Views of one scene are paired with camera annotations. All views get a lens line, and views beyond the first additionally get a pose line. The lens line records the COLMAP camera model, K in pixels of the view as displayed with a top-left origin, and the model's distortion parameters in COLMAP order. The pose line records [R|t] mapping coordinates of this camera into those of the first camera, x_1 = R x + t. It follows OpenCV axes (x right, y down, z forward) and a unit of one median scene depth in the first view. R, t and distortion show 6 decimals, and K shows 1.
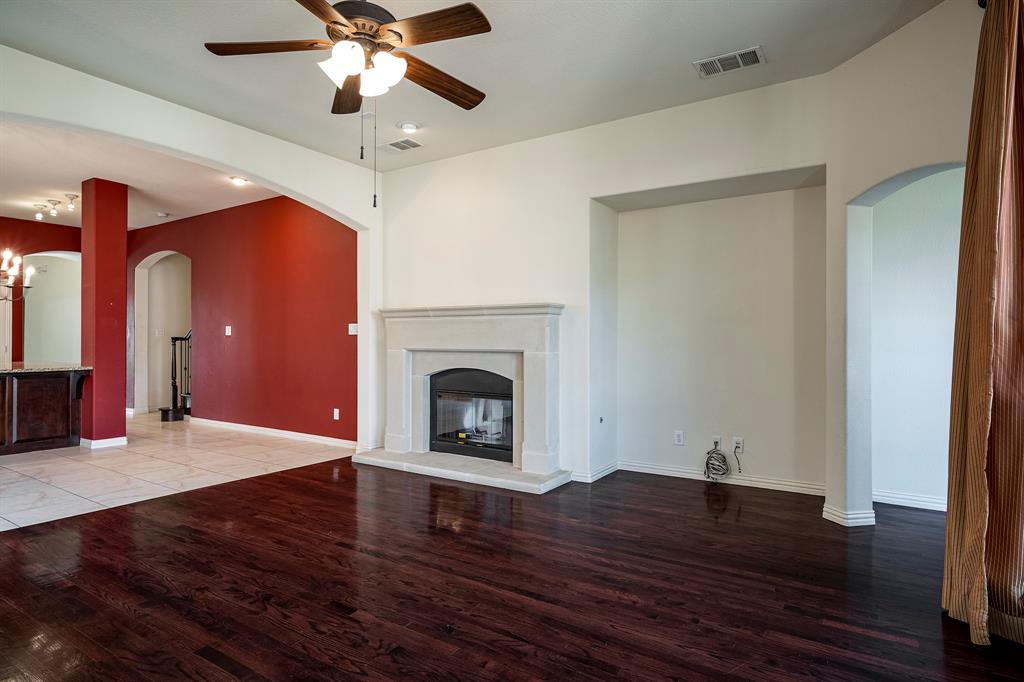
lens RADIAL K [[544.5, 0, 512.0], [0, 544.5, 341.0], [0, 0, 1]] dist [0.001147, 0.000208]
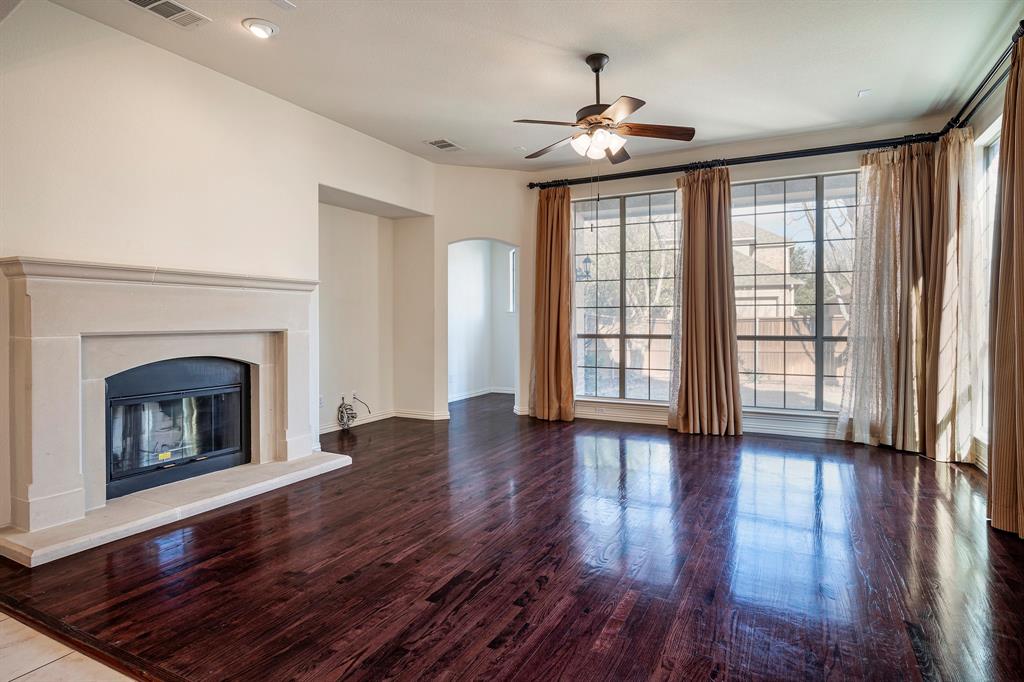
lens RADIAL K [[547.2, 0, 512.5], [0, 547.2, 325.9], [0, 0, 1]] dist [0.000422, 0.000308]
pose [[-0.078598, -0.014085, 0.996807, -1.105569], [0.005358, 0.999880, 0.014551, 0.000825], [-0.996892, 0.006485, -0.078513, 0.830578]]
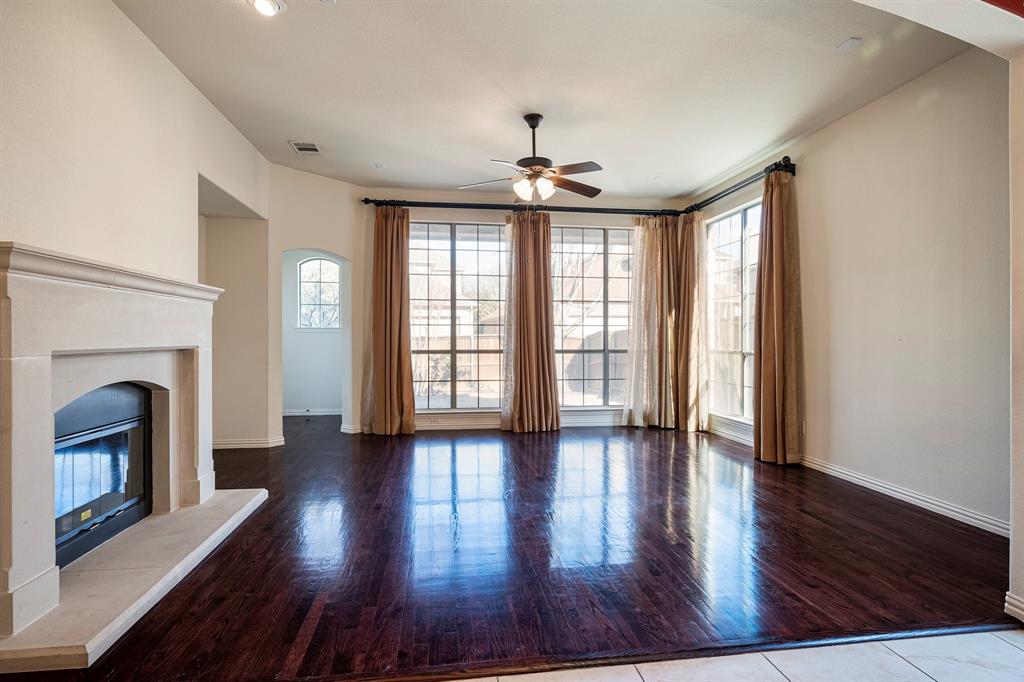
lens RADIAL K [[564.8, 0, 512.0], [0, 564.8, 341.0], [0, 0, 1]] dist [0.001120, 0.000211]
pose [[-0.640501, -0.009015, 0.767905, -1.039135], [-0.000778, 0.999938, 0.011091, 0.001890], [-0.767957, 0.006506, -0.640468, 1.398953]]
